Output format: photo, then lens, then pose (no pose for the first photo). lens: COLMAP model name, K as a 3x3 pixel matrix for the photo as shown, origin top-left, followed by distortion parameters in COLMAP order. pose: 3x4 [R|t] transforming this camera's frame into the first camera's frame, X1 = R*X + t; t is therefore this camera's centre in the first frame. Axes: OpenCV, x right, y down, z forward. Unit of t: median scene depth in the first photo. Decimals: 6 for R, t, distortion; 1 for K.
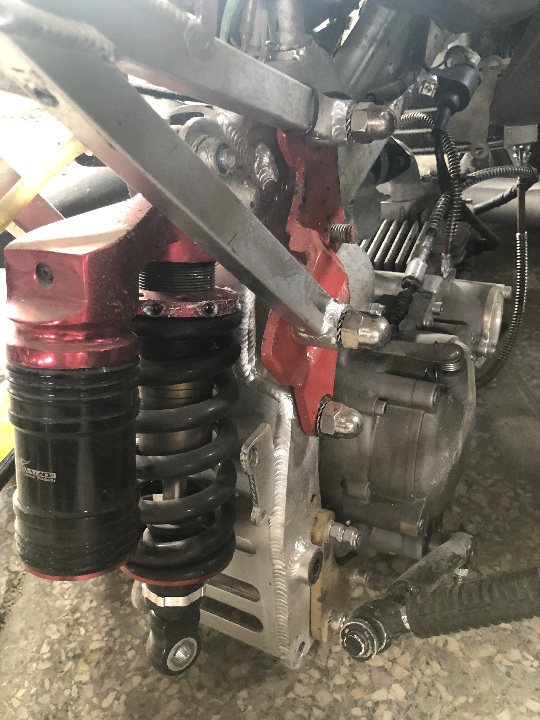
lens RADIAL K [[607.6, 0, 270.0], [0, 607.6, 360.0], [0, 0, 1]] dist [0.016726, 0.003778]
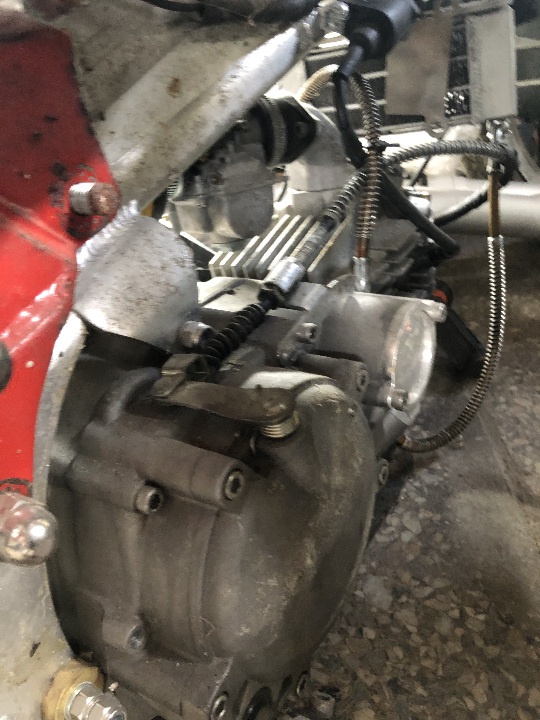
lens RADIAL K [[607.6, 0, 270.0], [0, 607.6, 360.0], [0, 0, 1]] dist [0.016726, 0.003778]
pose [[0.996504, 0.029285, -0.078242, 0.238882], [-0.033240, 0.998210, -0.049727, -0.019549], [0.076646, 0.052154, 0.995693, 0.302645]]
